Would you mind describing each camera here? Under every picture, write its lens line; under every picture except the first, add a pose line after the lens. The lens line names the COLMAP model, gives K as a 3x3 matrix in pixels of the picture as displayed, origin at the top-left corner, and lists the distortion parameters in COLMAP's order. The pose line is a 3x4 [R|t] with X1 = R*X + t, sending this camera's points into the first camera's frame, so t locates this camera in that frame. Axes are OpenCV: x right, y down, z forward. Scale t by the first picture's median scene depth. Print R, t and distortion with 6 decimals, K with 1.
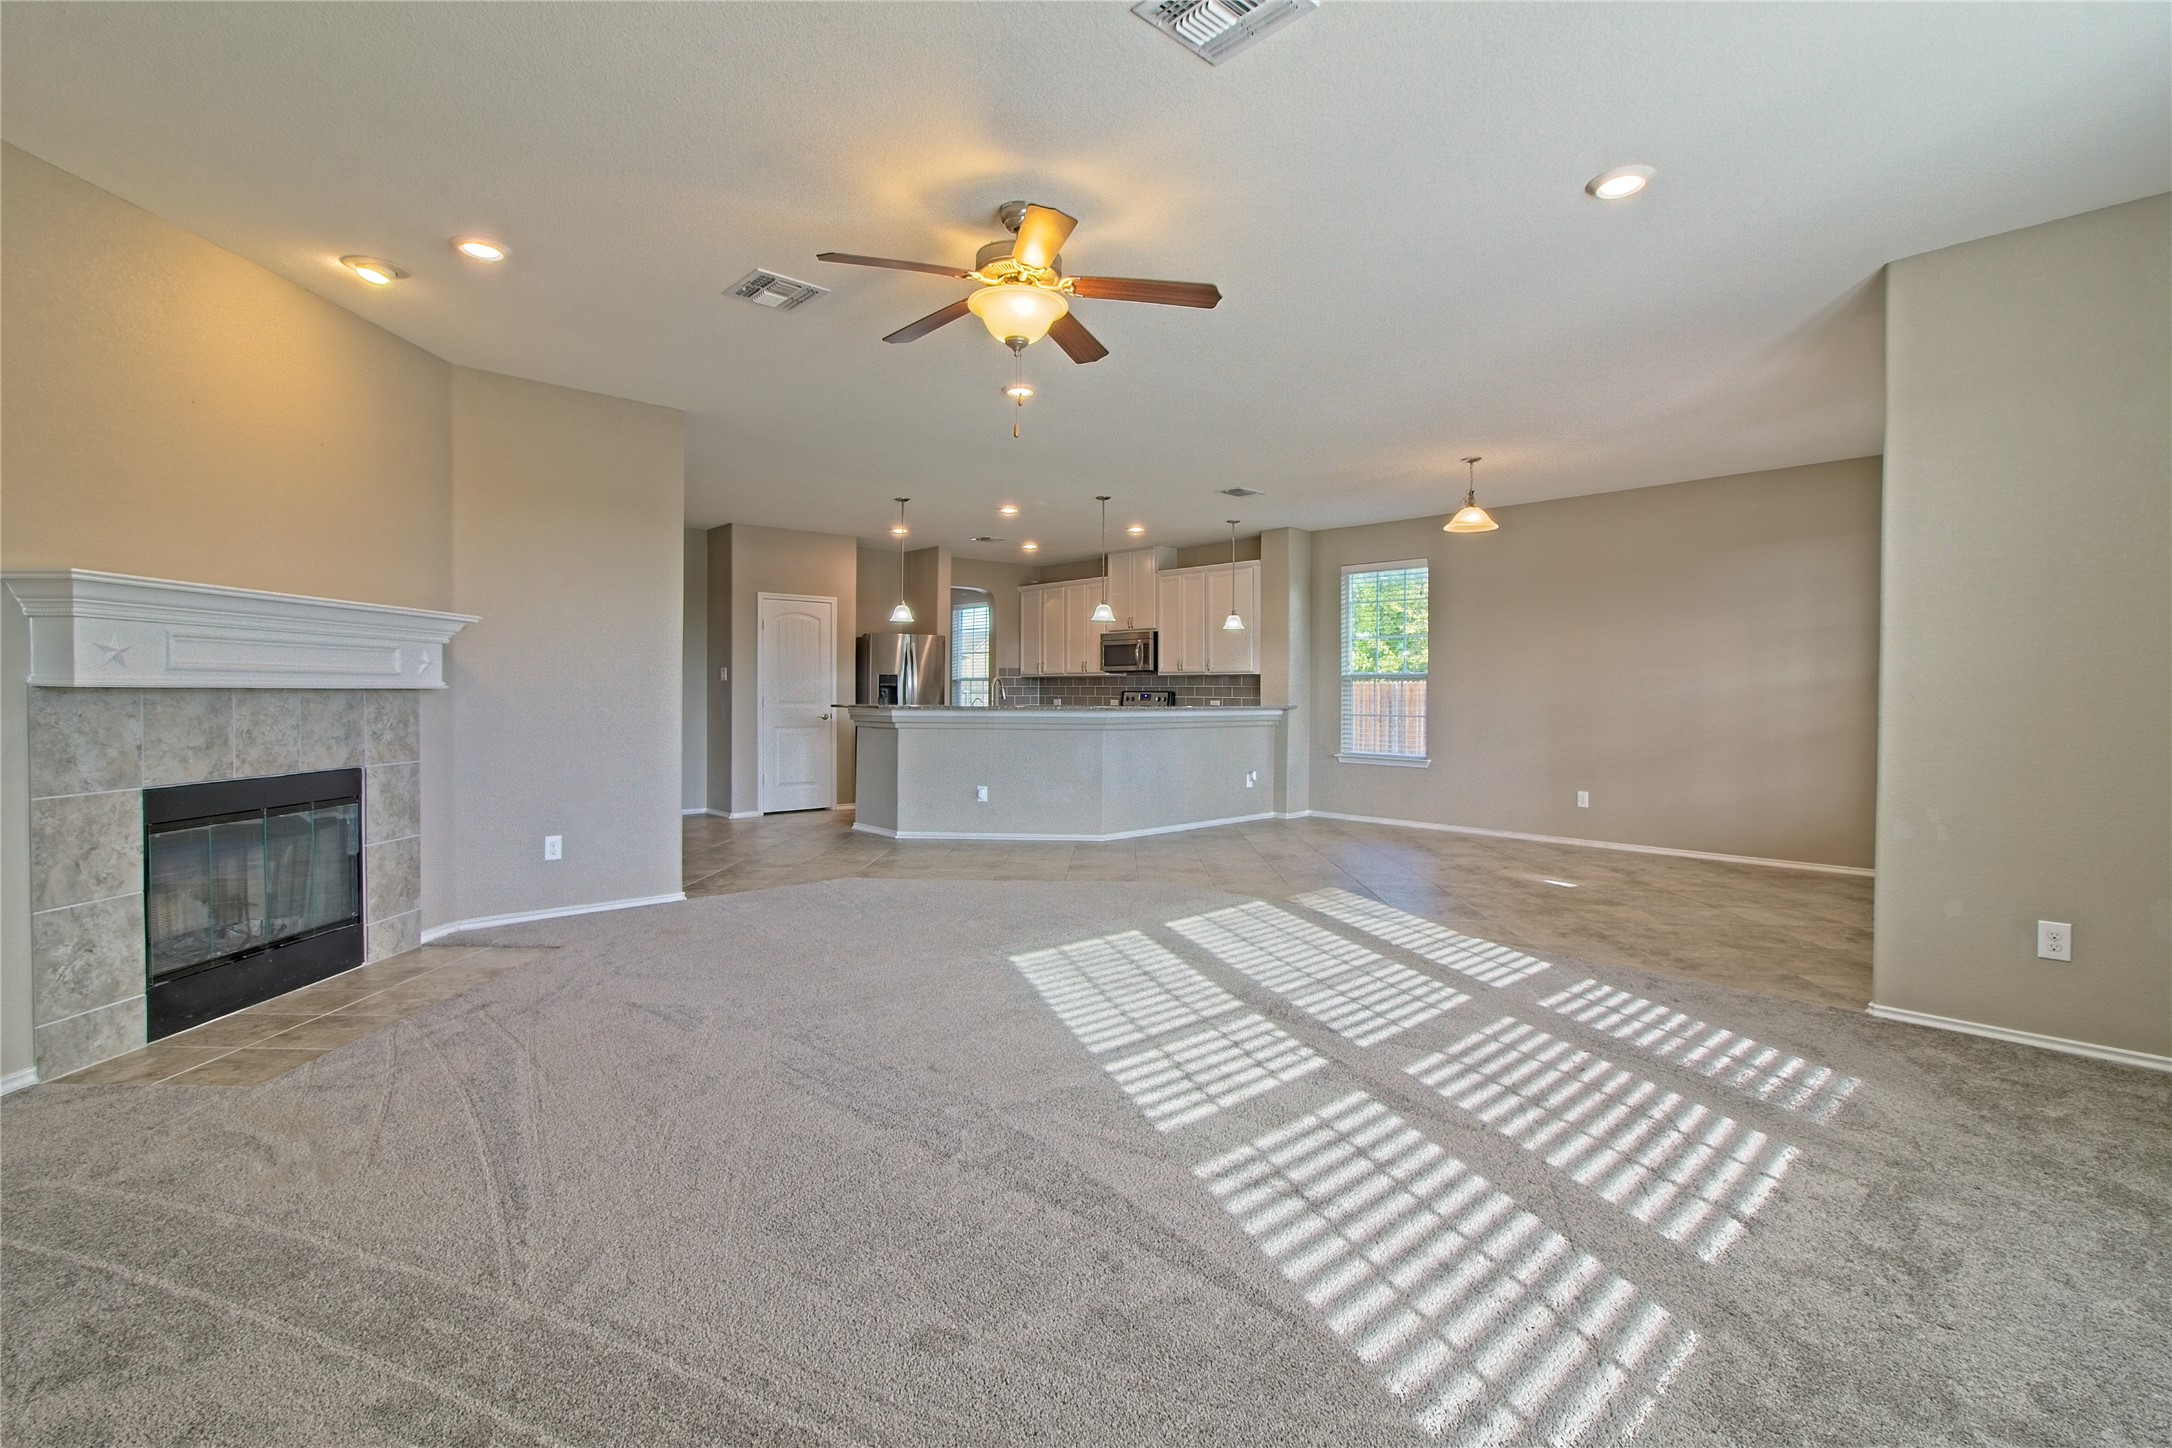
lens RADIAL K [[1003.4, 0, 1096.7], [0, 1003.4, 707.5], [0, 0, 1]] dist [-0.008913, 0.005621]
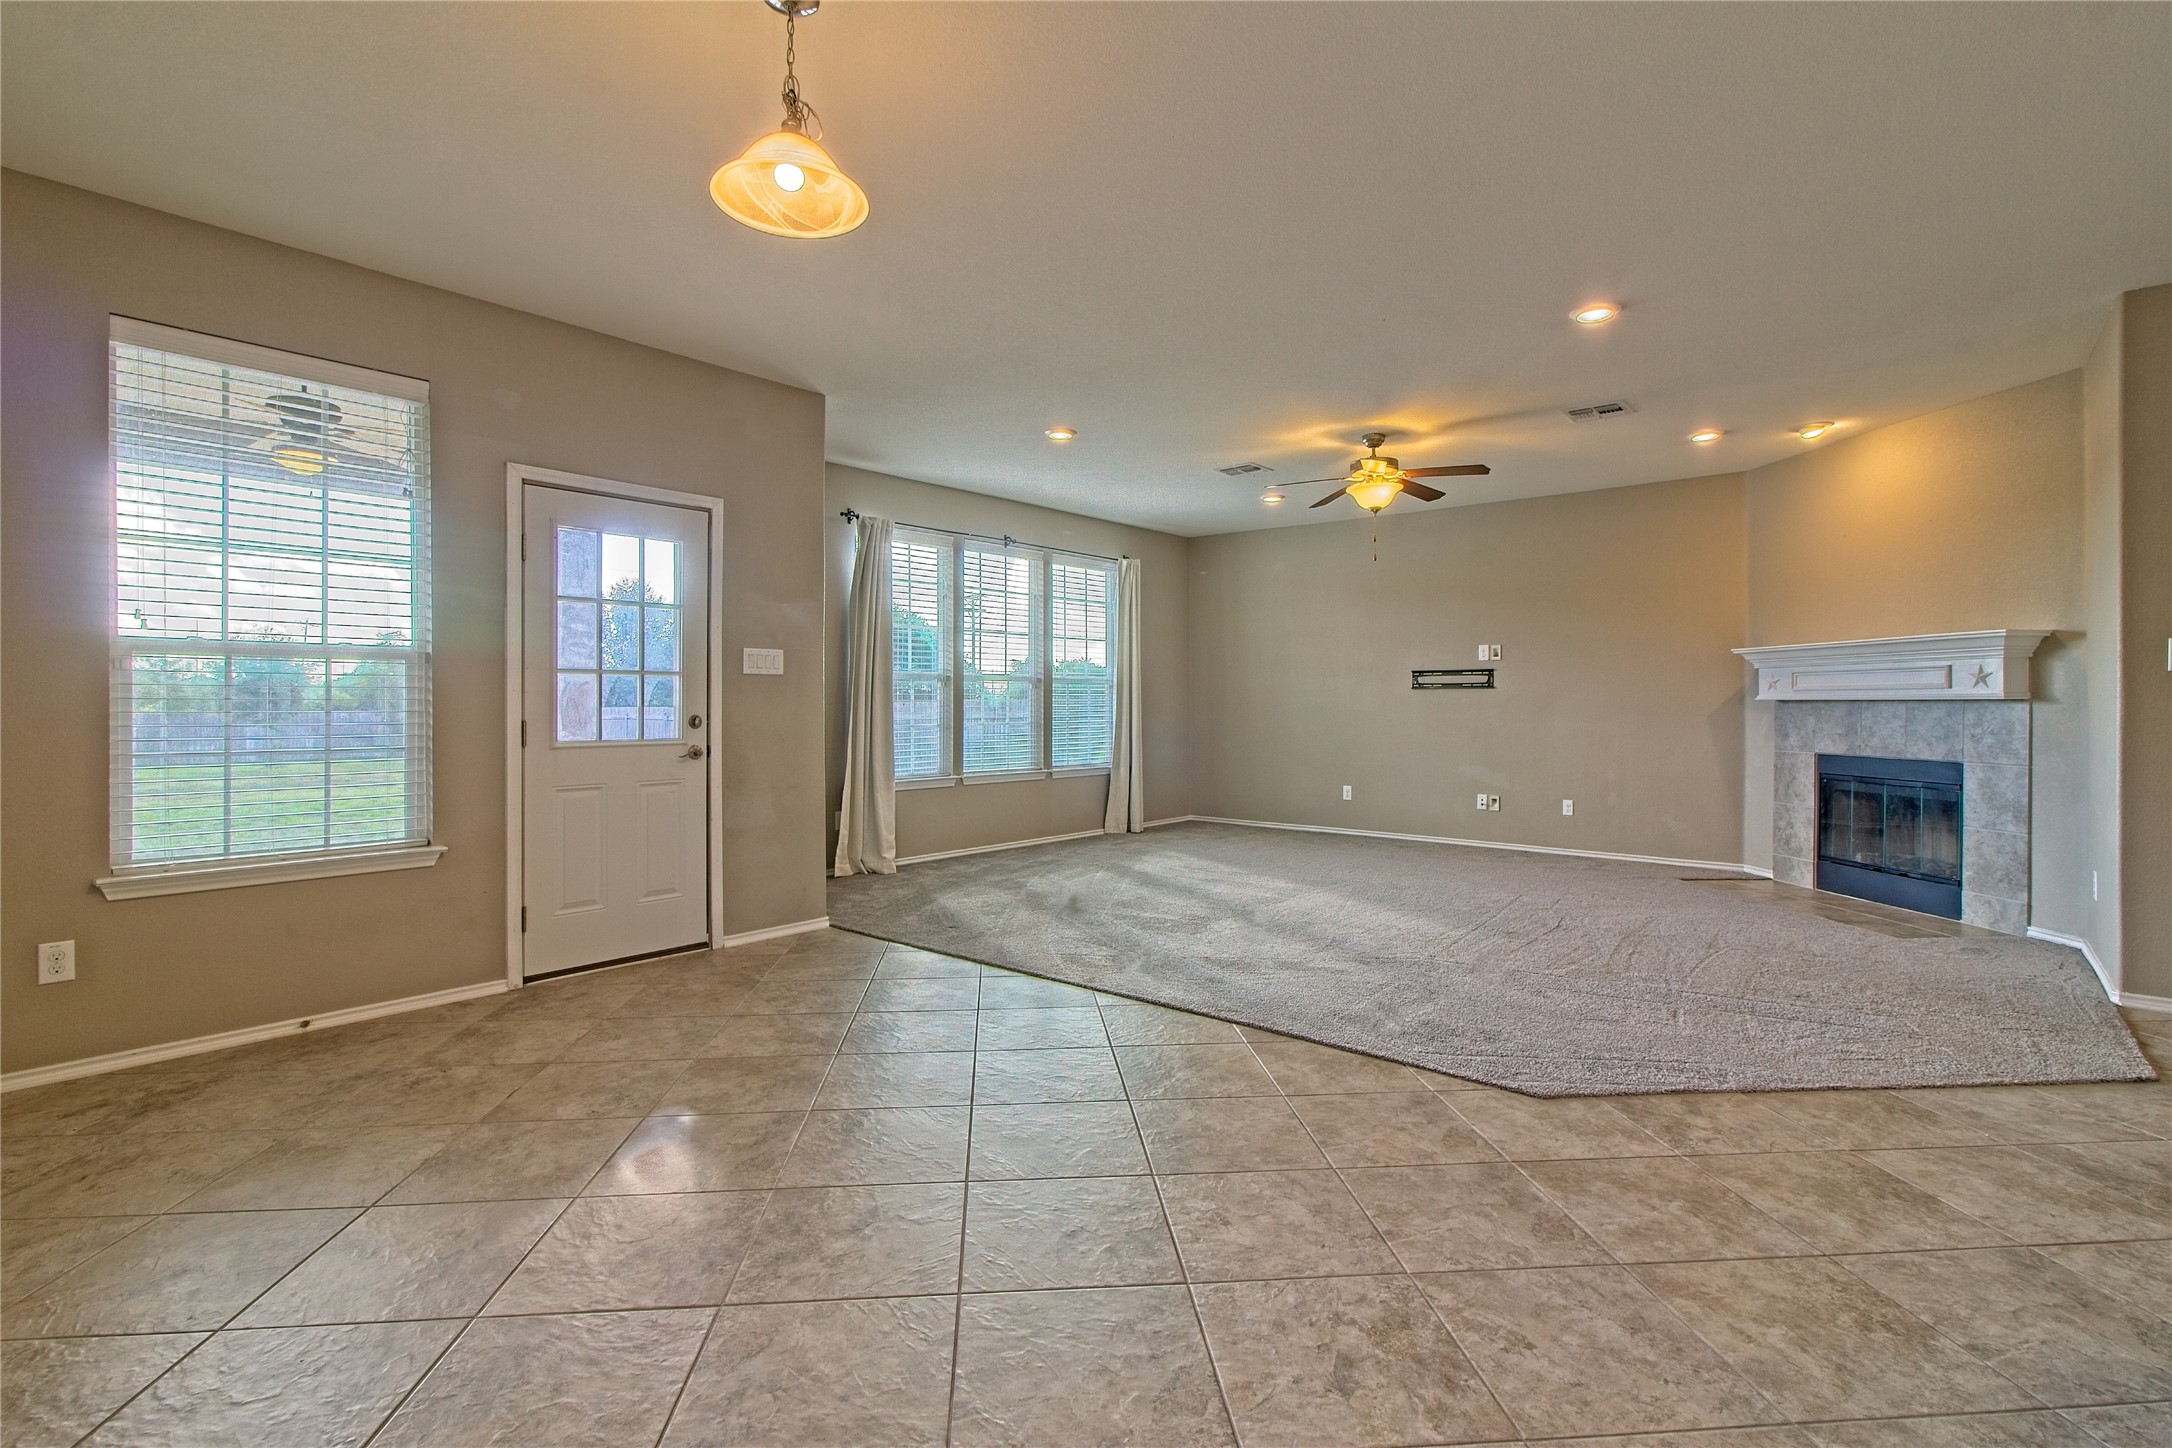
lens RADIAL K [[1003.4, 0, 1065.7], [0, 1003.4, 696.1], [0, 0, 1]] dist [-0.008913, 0.005621]
pose [[-0.995712, -0.007670, -0.092190, 0.259577], [-0.008679, 0.999907, 0.010555, -0.014246], [0.092100, 0.011310, -0.995685, 1.114108]]
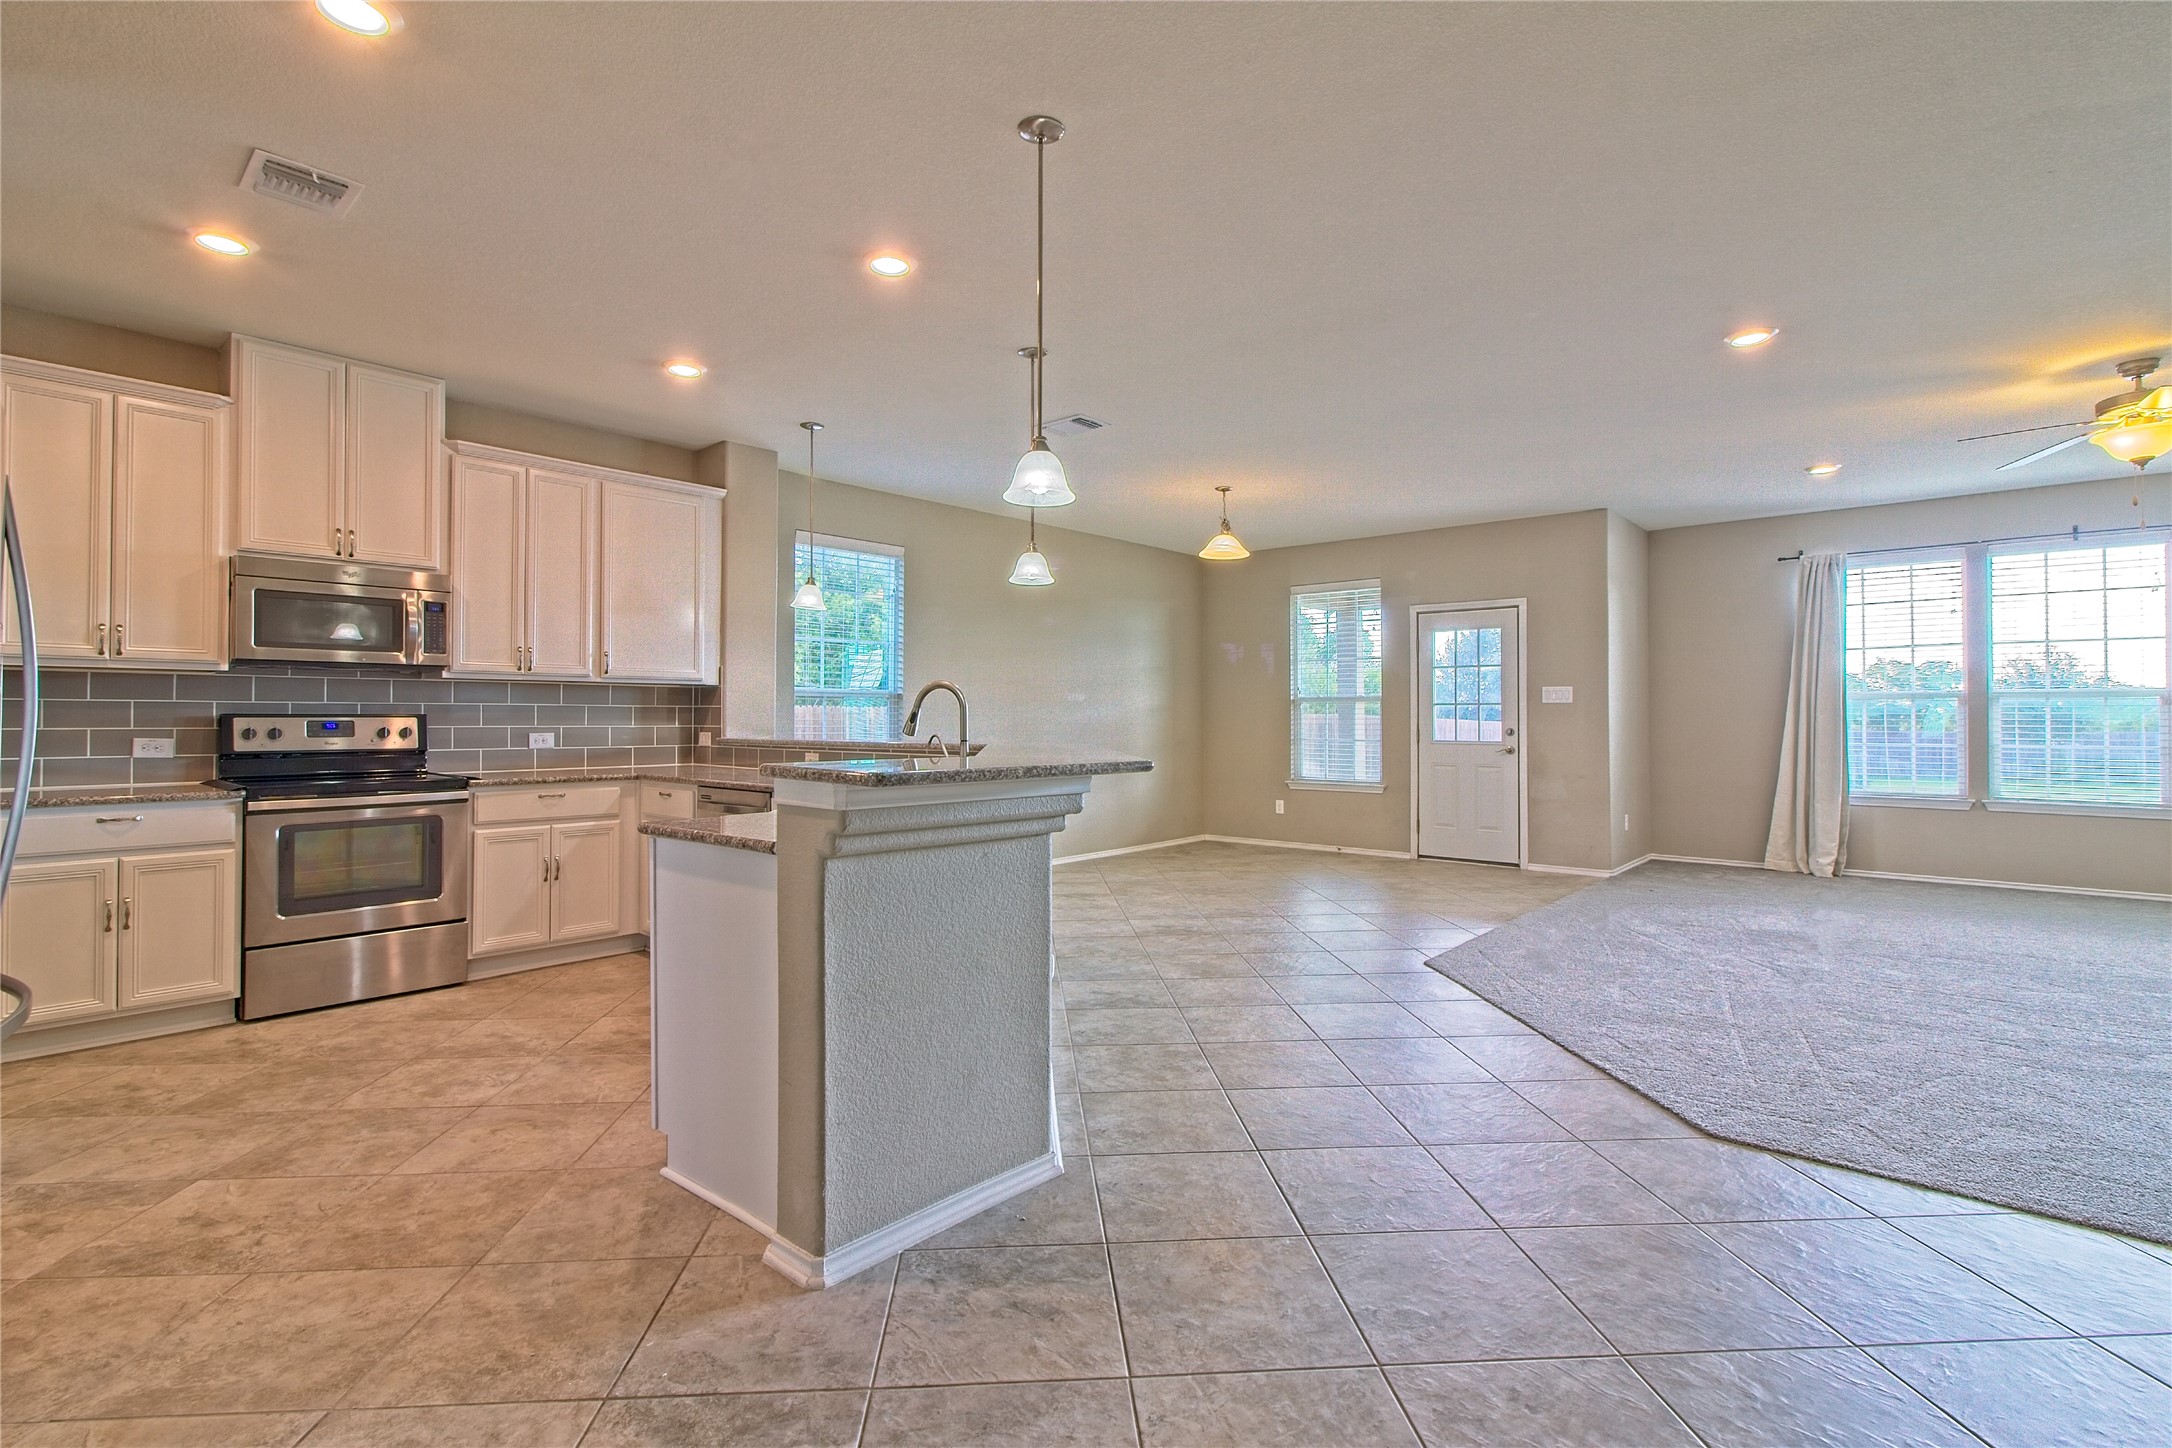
lens RADIAL K [[1003.4, 0, 1084.4], [0, 1003.4, 708.5], [0, 0, 1]] dist [-0.008913, 0.005621]
pose [[-0.087138, 0.007186, 0.996170, -0.525458], [0.015524, 0.999862, -0.005855, -0.015756], [-0.996075, 0.014955, -0.087238, 1.024431]]
